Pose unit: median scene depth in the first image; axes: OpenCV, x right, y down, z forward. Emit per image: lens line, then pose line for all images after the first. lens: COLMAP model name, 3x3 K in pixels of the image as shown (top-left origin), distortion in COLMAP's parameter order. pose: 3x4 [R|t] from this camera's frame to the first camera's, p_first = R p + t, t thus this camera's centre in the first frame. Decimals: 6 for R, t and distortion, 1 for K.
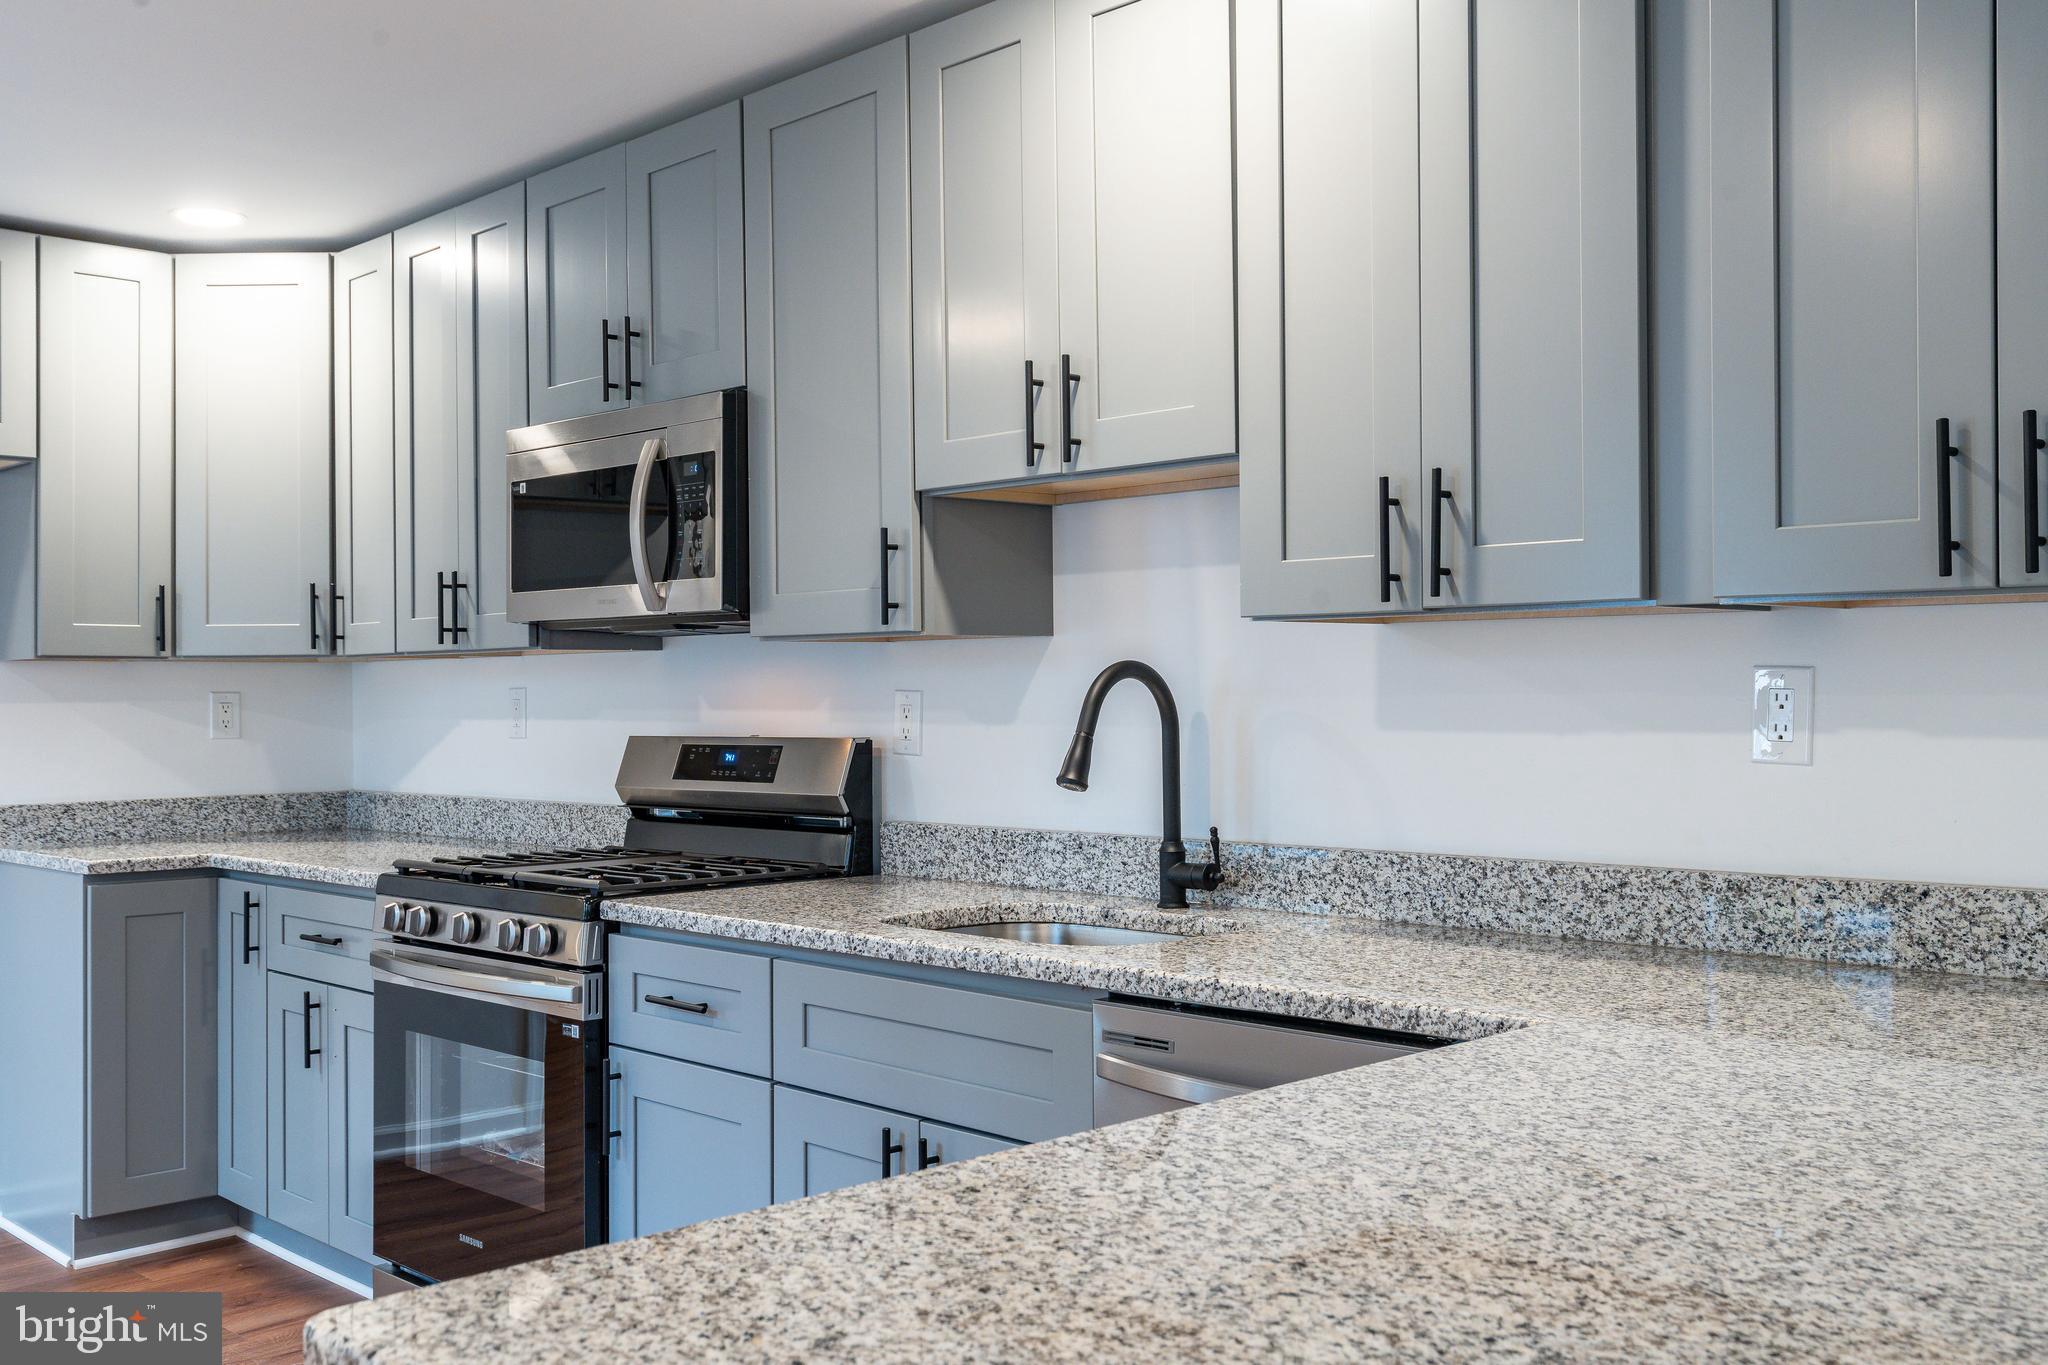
lens RADIAL K [[1940.1, 0, 1014.7], [0, 1940.1, 665.3], [0, 0, 1]] dist [0.003822, 0.000000]
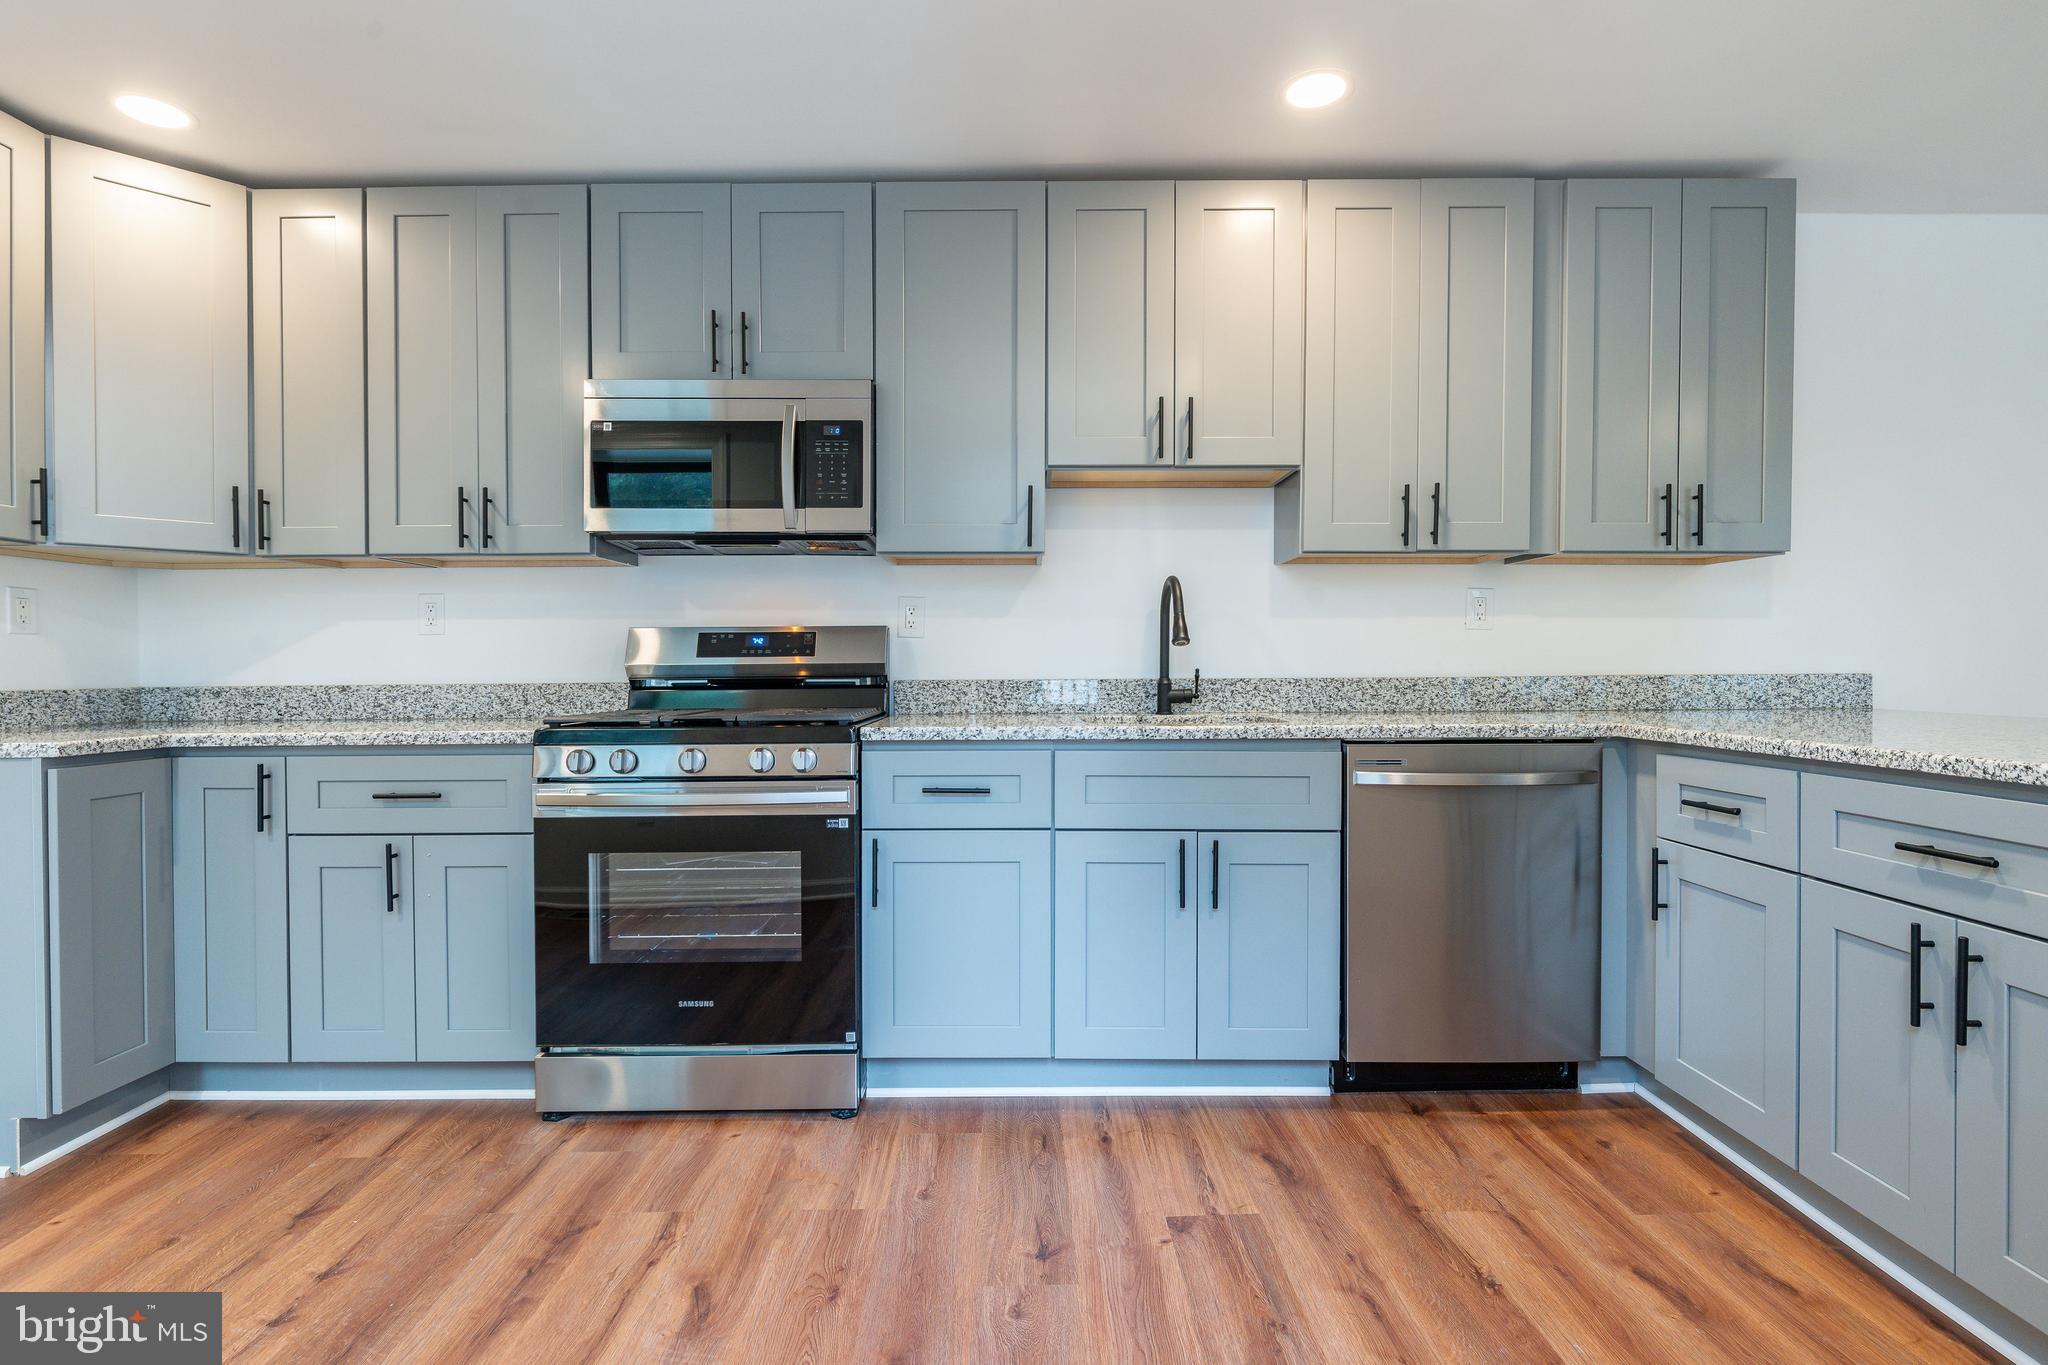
lens RADIAL K [[988.5, 0, 1022.7], [0, 988.5, 673.3], [0, 0, 1]] dist [-0.001595, 0.000697]
pose [[0.701798, -0.001406, 0.712375, -0.599531], [-0.011527, 0.999845, 0.013329, 0.067009], [-0.712283, -0.017566, 0.701673, 0.394185]]
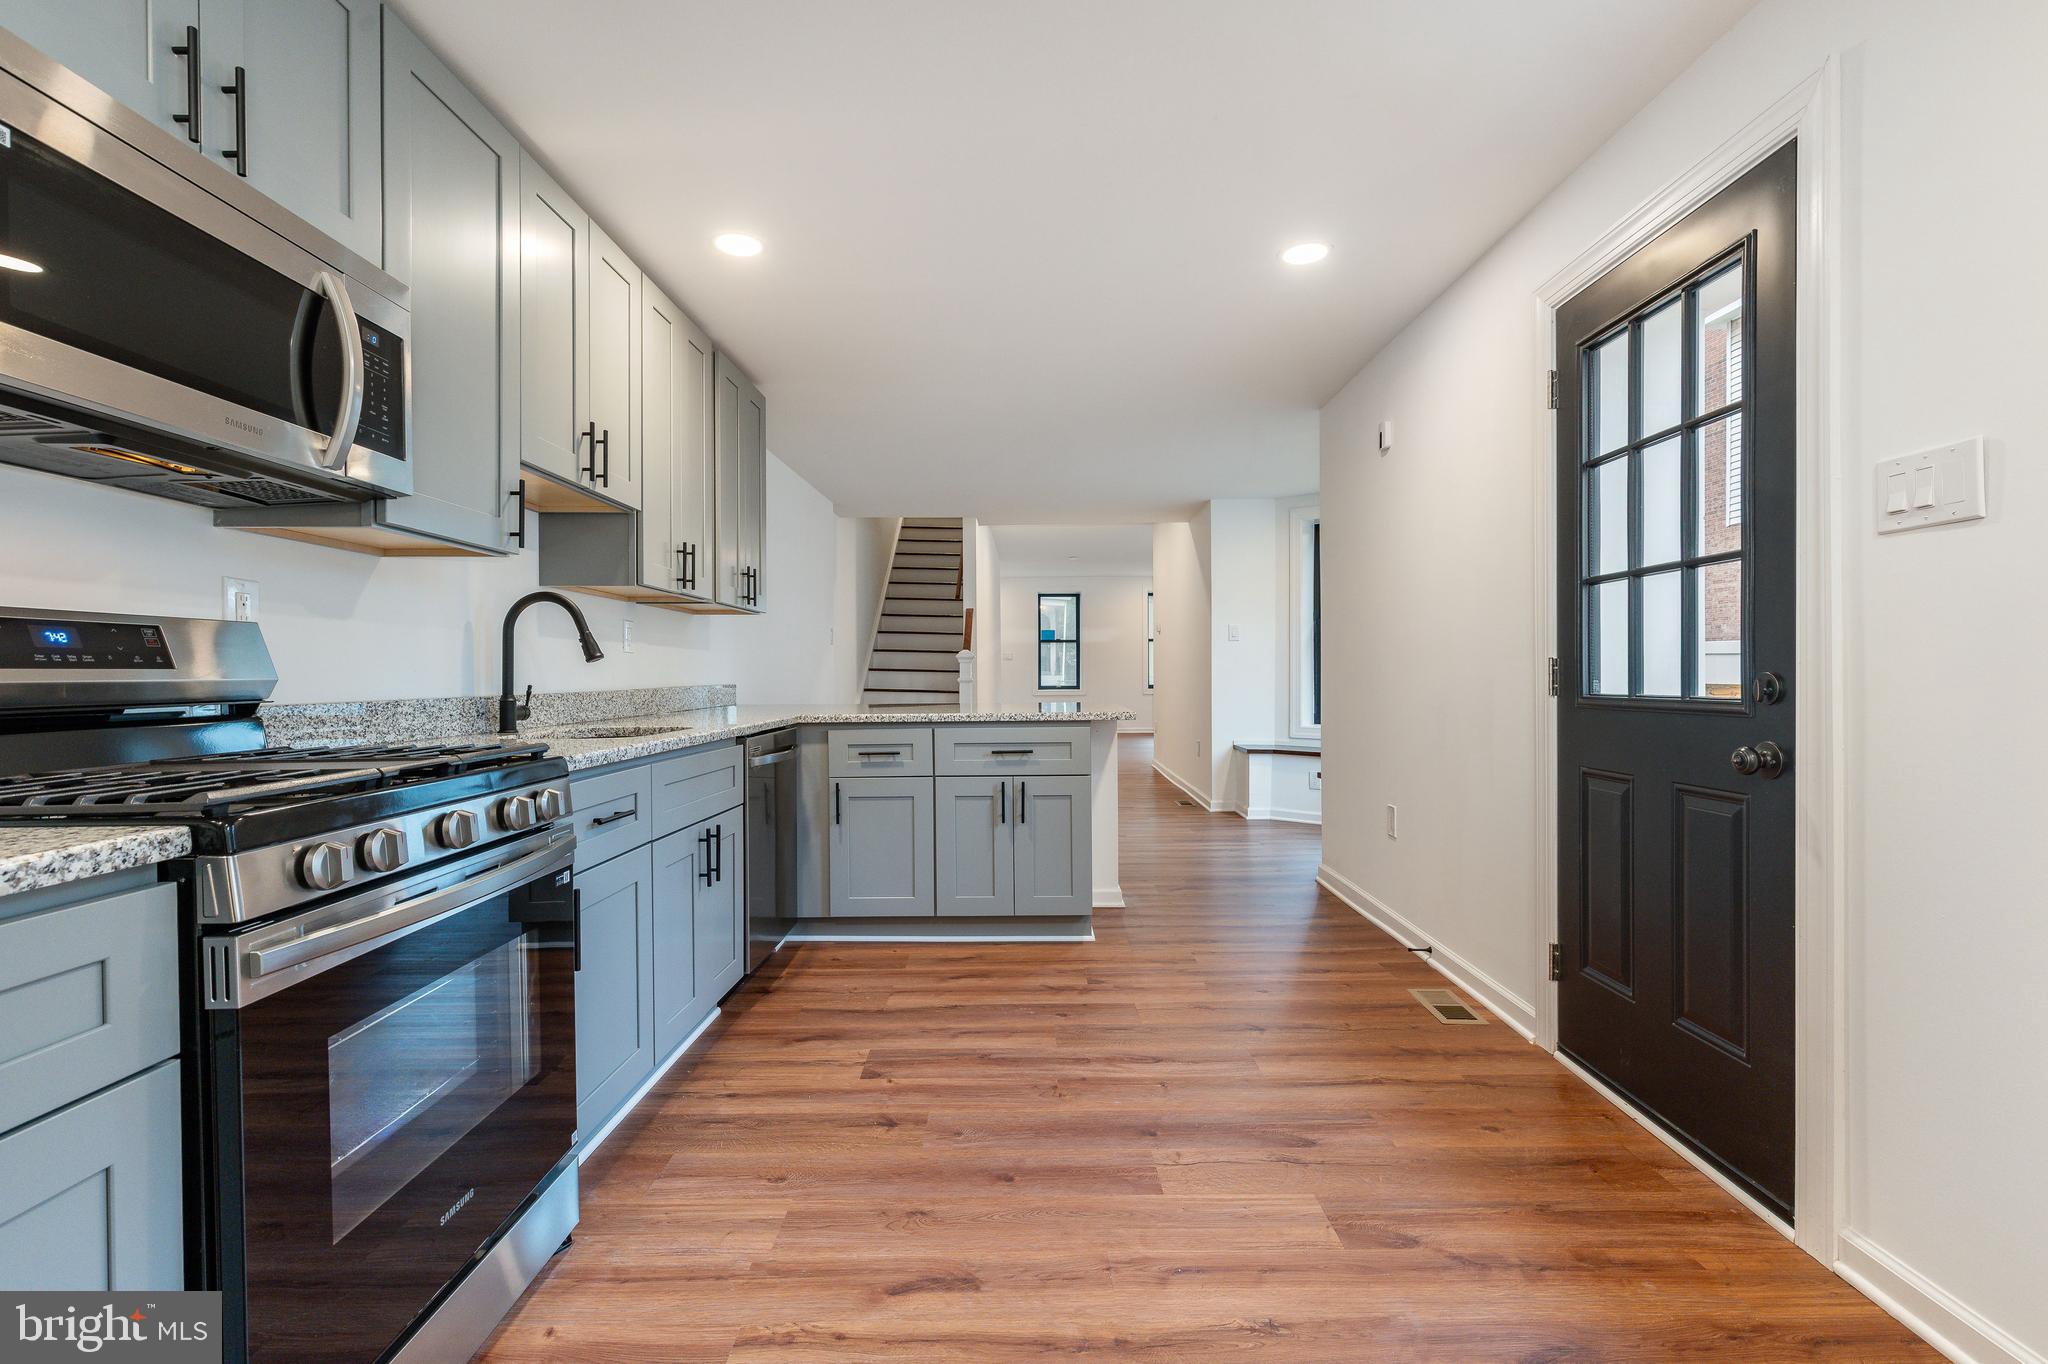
lens RADIAL K [[912.2, 0, 1012.9], [0, 912.2, 683.7], [0, 0, 1]] dist [0.003655, 0.000320]
pose [[-0.702092, 0.005414, 0.712066, -0.732773], [0.002400, 0.999983, -0.005236, 0.076459], [-0.712082, -0.001968, -0.702093, 1.115491]]
